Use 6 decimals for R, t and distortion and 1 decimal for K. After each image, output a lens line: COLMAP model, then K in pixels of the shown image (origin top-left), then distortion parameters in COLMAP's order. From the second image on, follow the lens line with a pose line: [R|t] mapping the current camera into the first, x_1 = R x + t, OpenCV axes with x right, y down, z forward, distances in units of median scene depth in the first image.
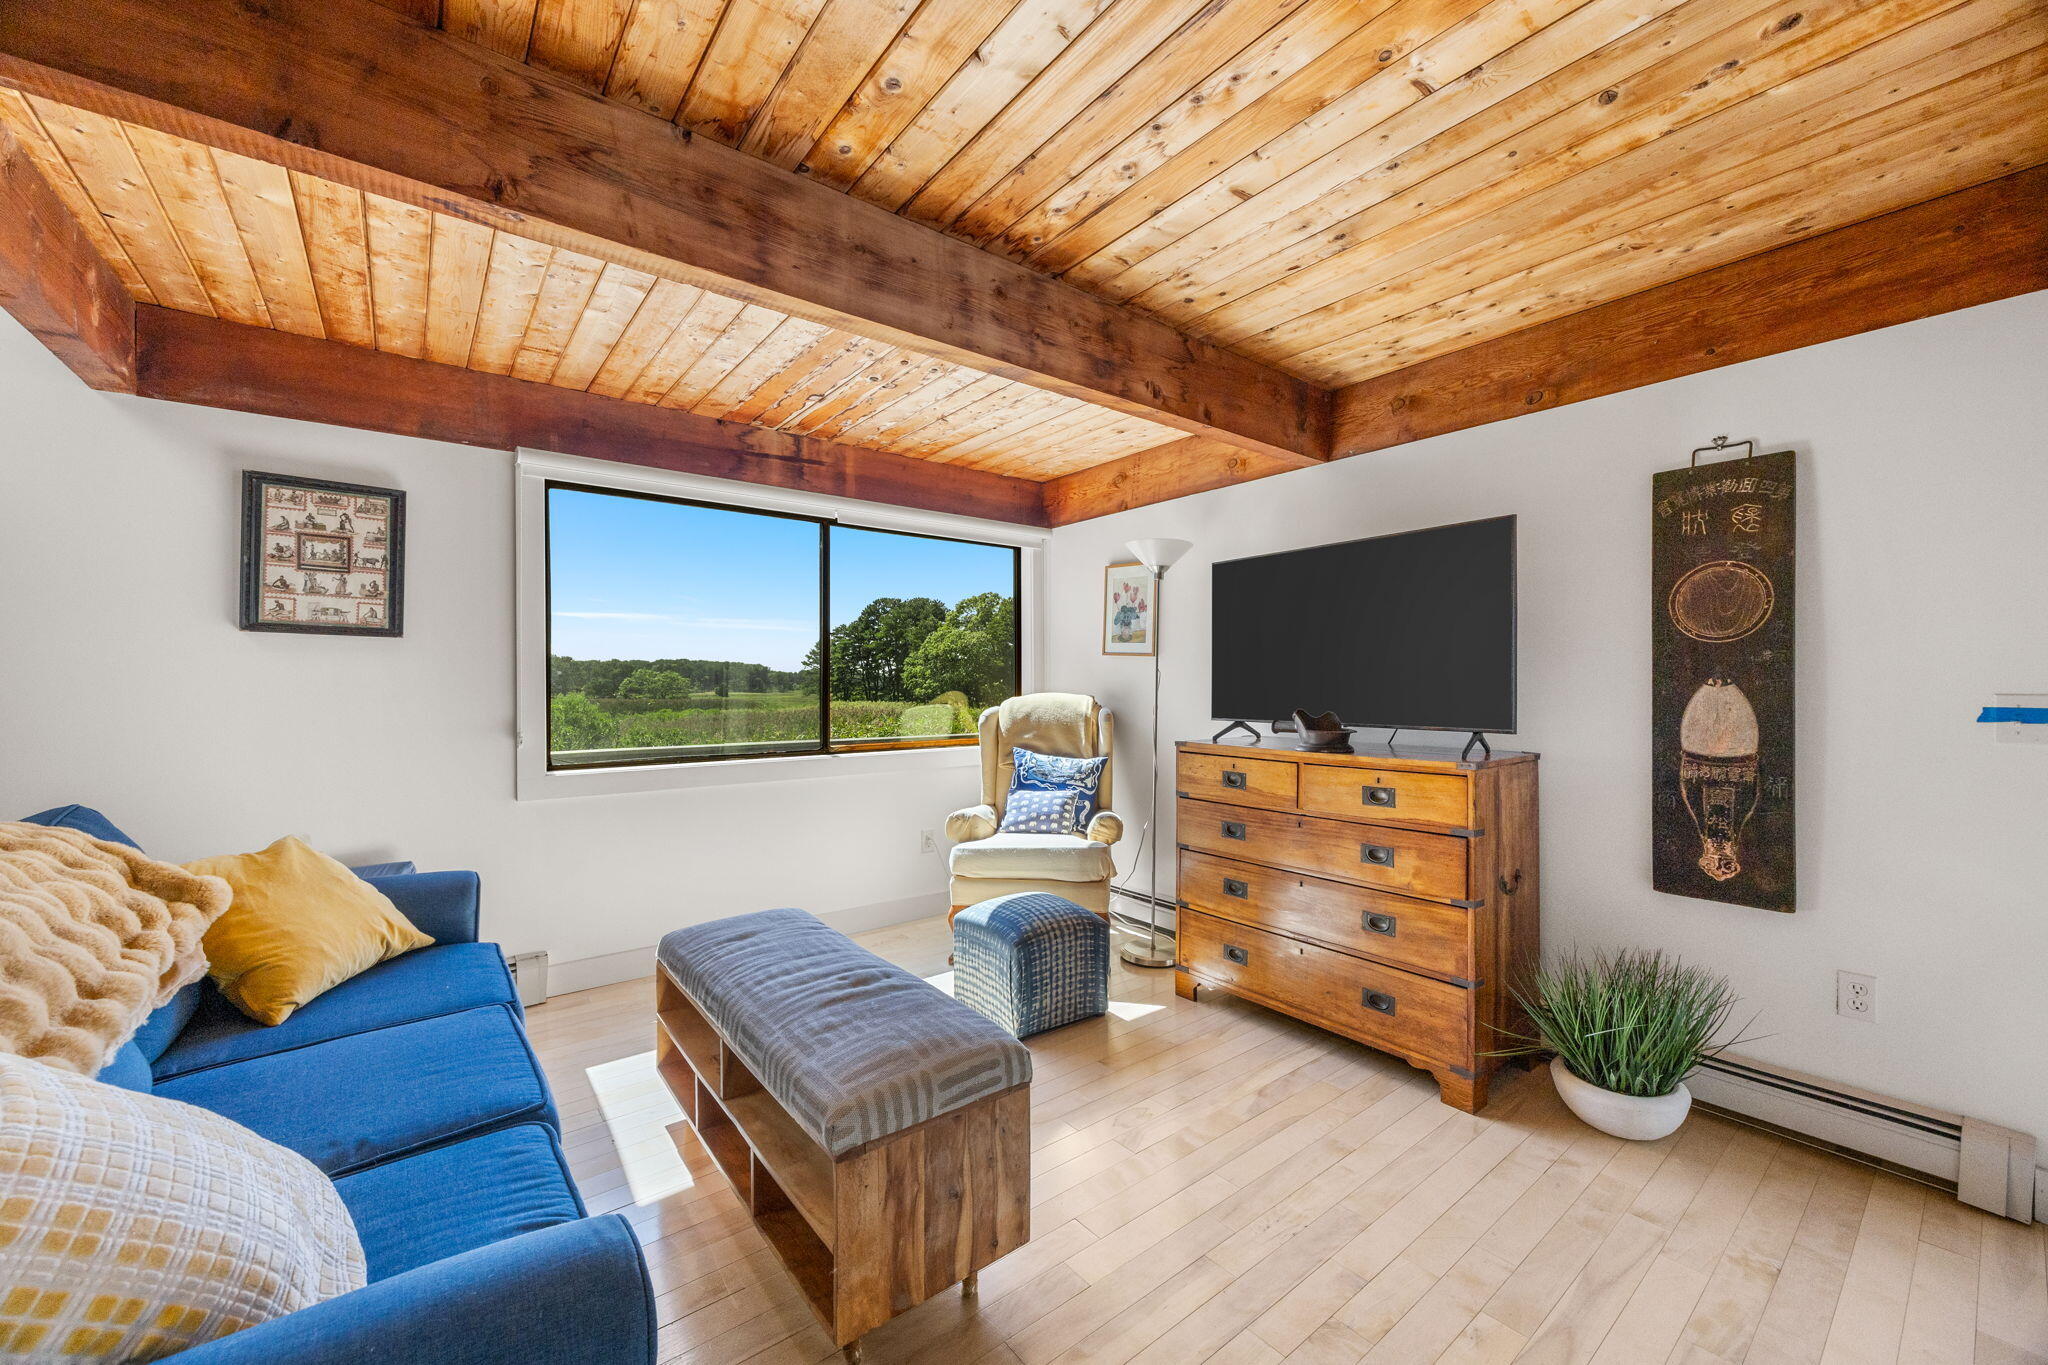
lens RADIAL K [[783.5, 0, 1043.6], [0, 783.5, 680.9], [0, 0, 1]] dist [0.008675, -0.000623]
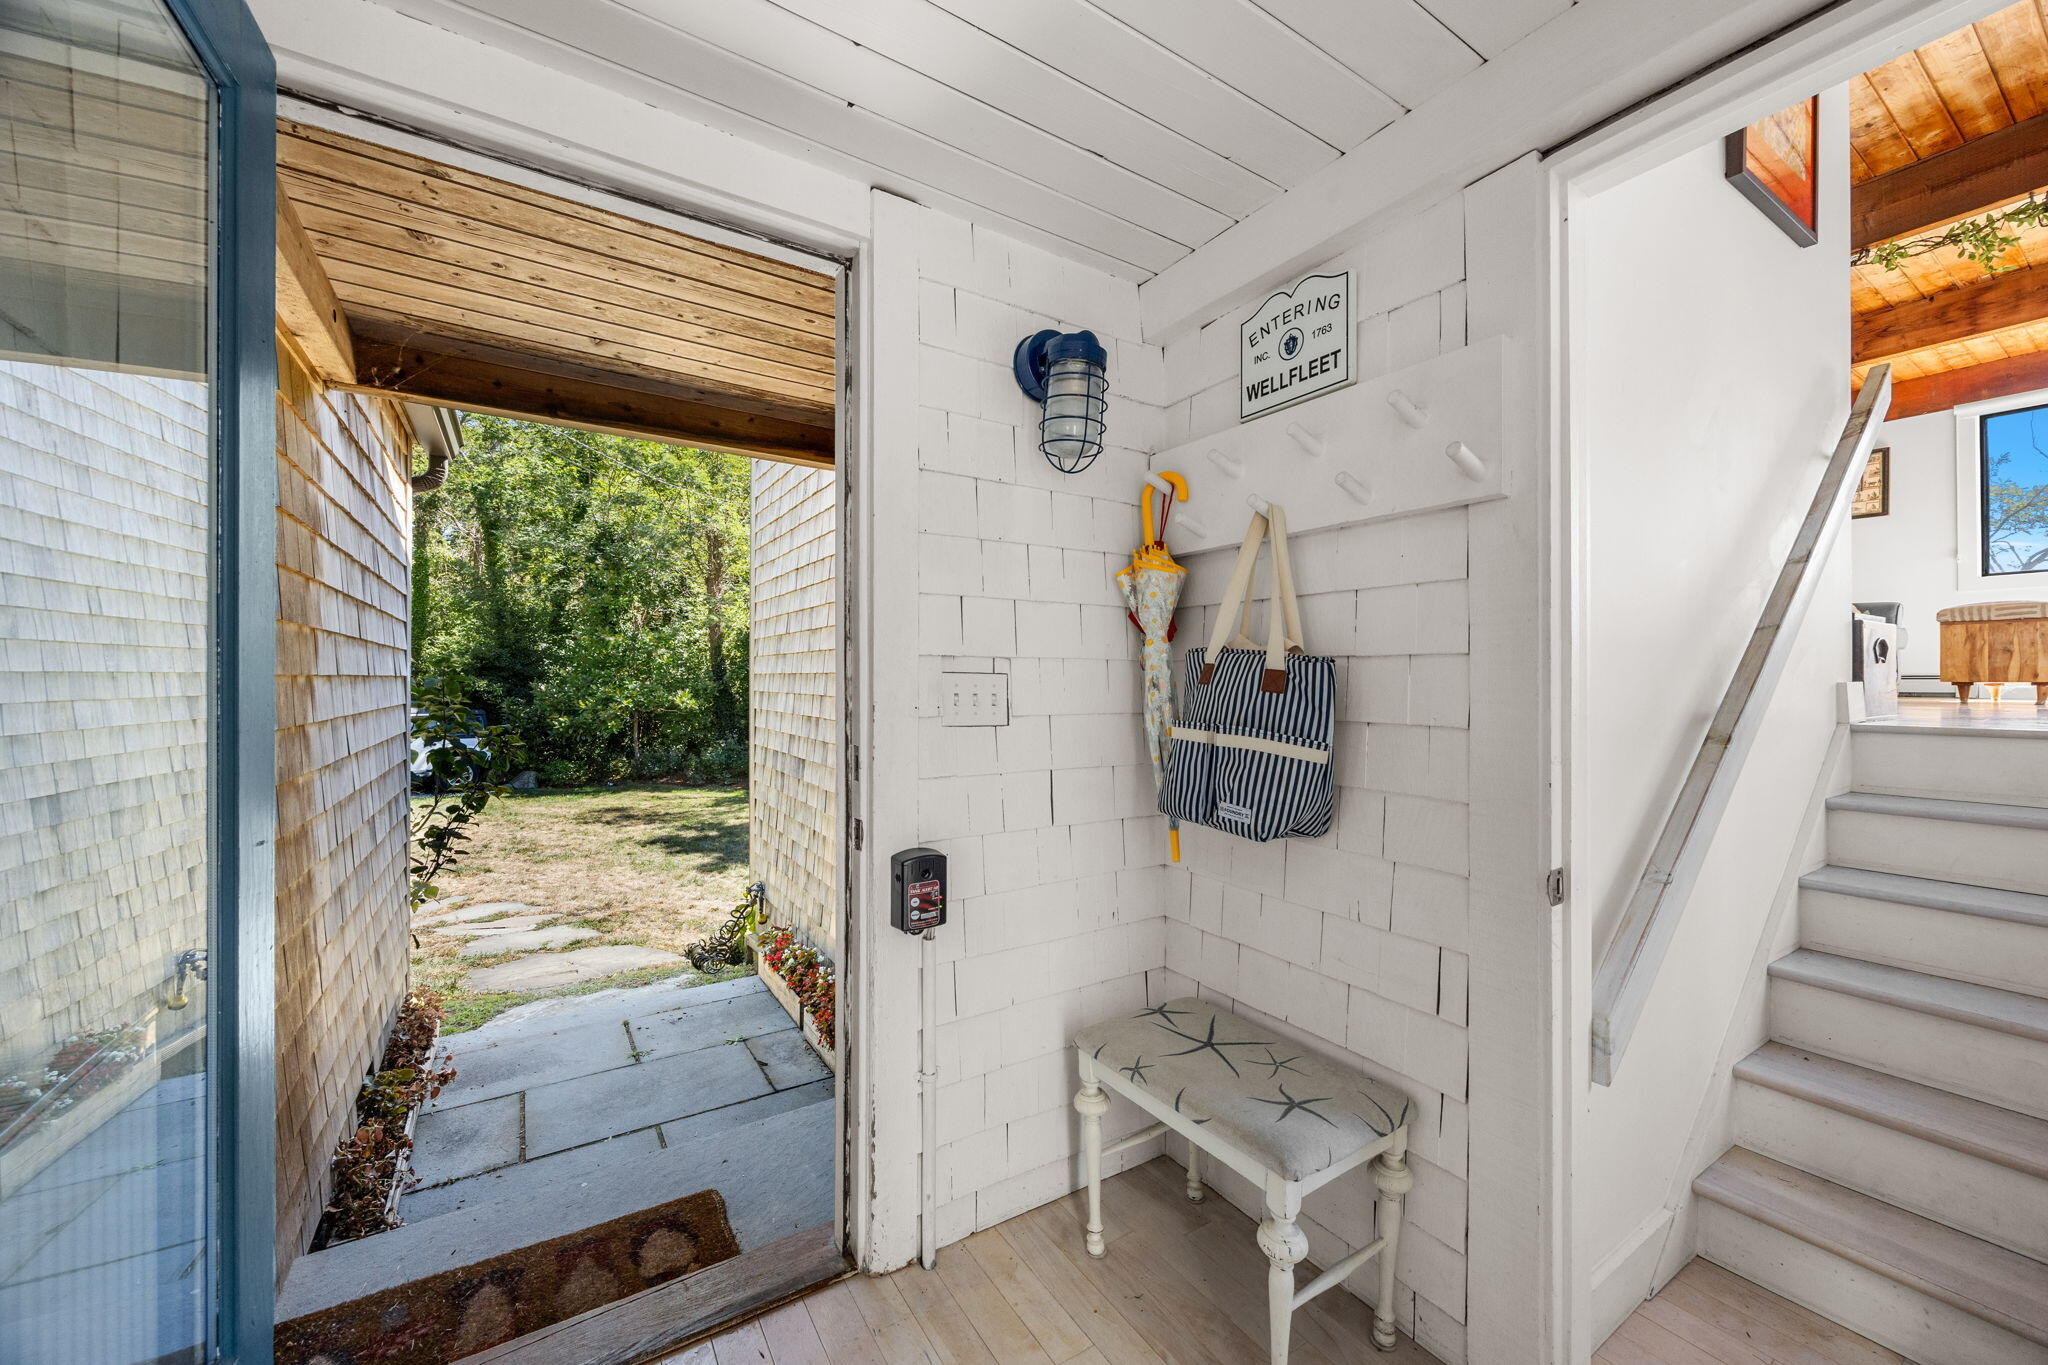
lens RADIAL K [[783.5, 0, 1019.3], [0, 783.5, 677.9], [0, 0, 1]] dist [0.008675, -0.000623]
pose [[-0.097695, 0.002166, -0.995214, 1.120405], [0.002393, 0.999995, 0.001941, 0.270199], [0.995214, -0.002192, -0.097700, -0.822651]]
